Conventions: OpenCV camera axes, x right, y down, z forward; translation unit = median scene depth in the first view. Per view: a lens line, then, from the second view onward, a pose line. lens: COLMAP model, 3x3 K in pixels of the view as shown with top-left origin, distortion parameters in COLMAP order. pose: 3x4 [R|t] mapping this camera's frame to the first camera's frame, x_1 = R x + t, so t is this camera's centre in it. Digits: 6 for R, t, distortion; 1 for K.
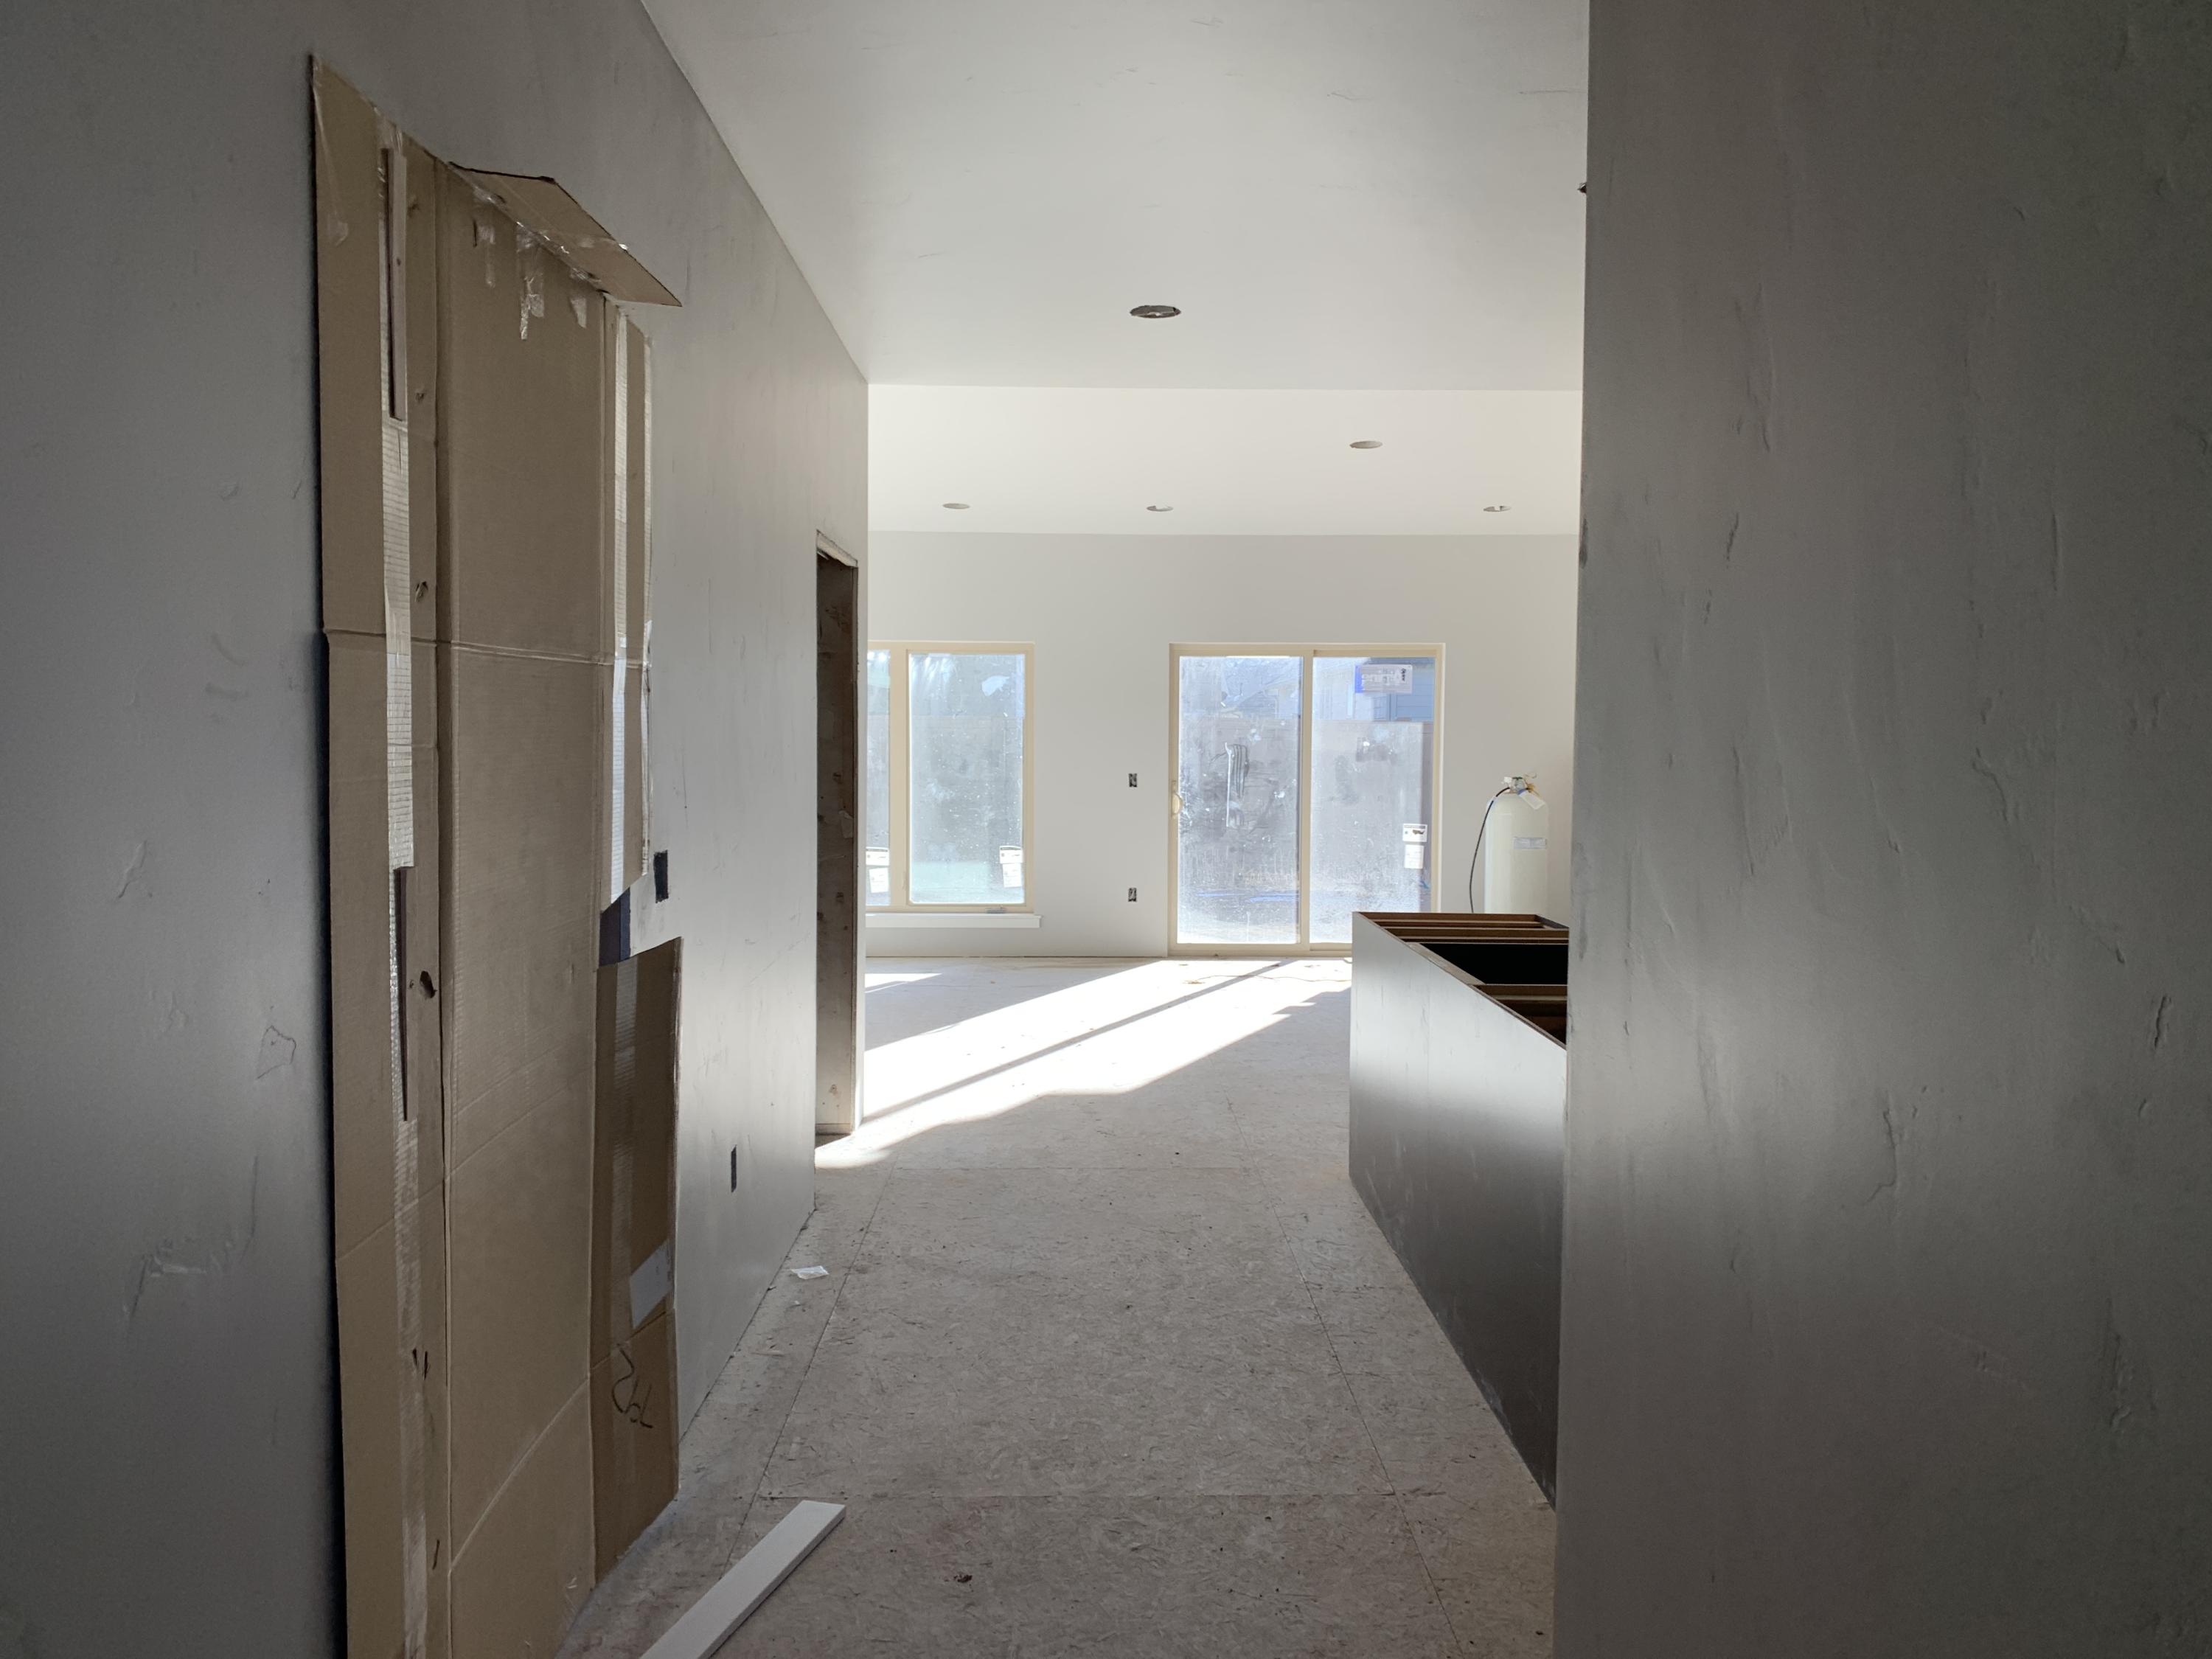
lens RADIAL K [[1670.5, 0, 1106.0], [0, 1670.5, 829.5], [0, 0, 1]] dist [0.010167, -0.000608]
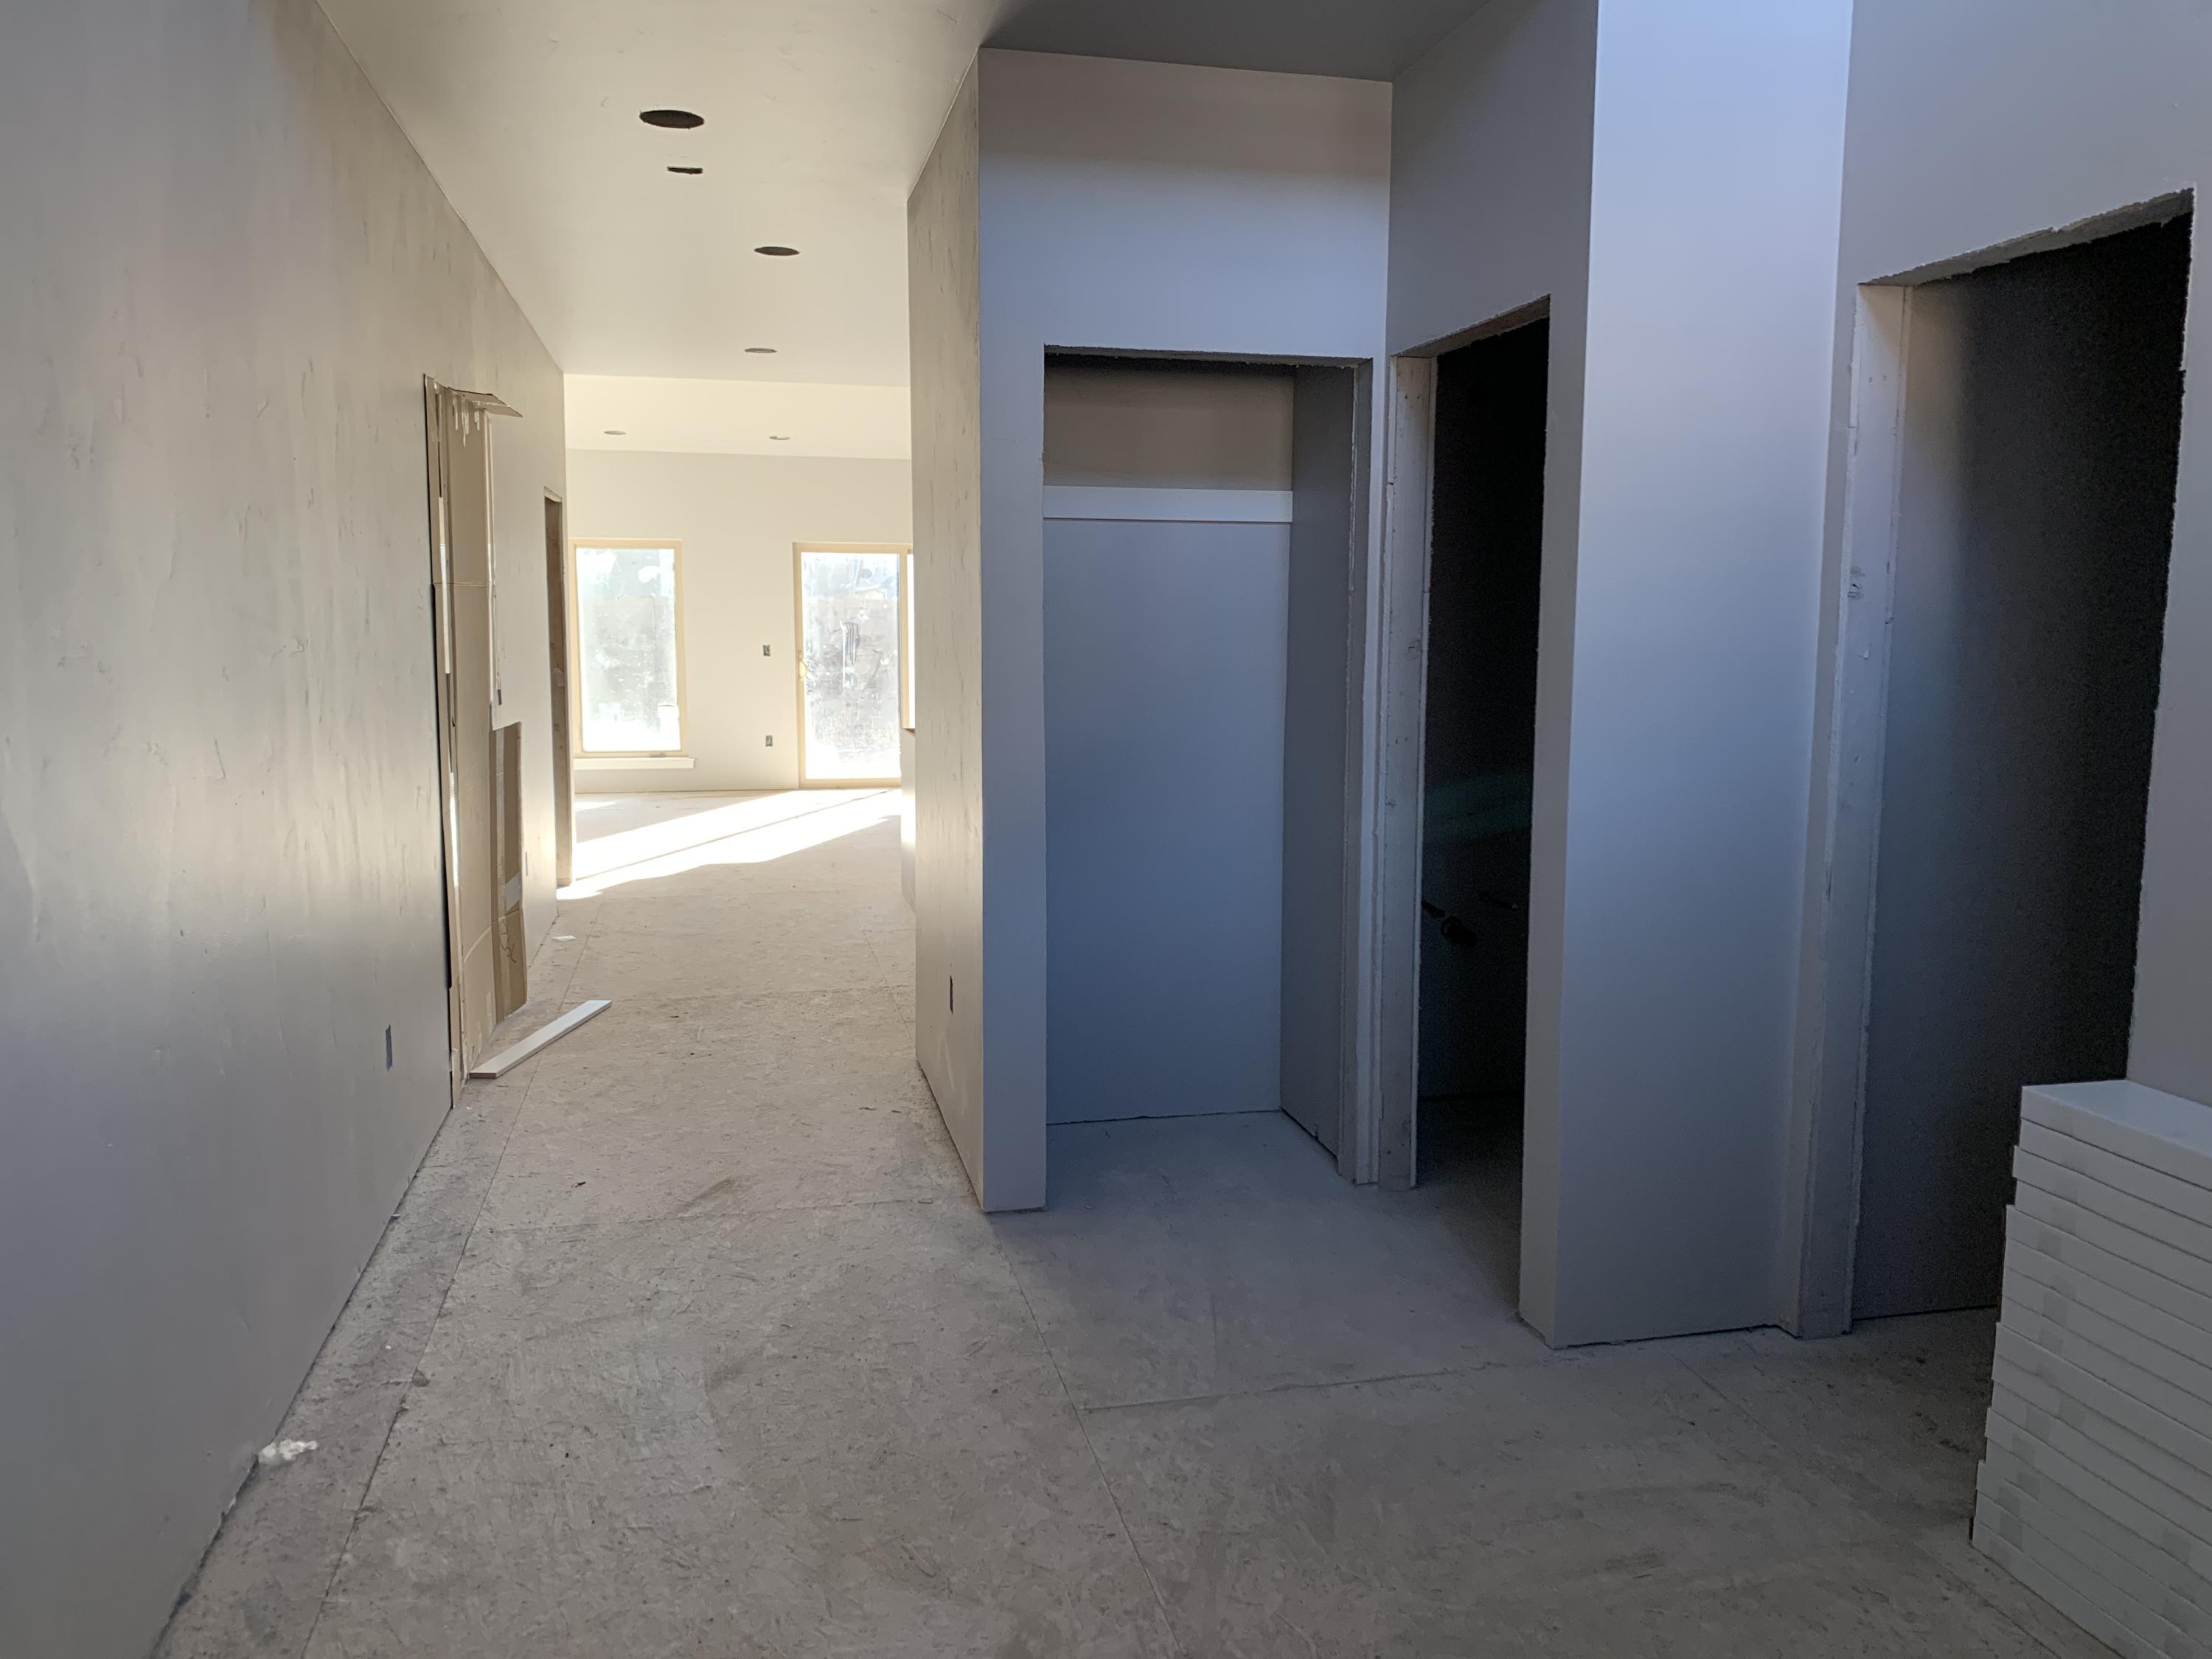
lens RADIAL K [[1710.3, 0, 1161.3], [0, 1710.3, 826.7], [0, 0, 1]] dist [0.035093, -0.005311]
pose [[0.973110, -0.027024, 0.228752, 0.006387], [0.011211, 0.997474, 0.070149, 0.015919], [-0.230069, -0.065698, 0.970954, -0.341232]]
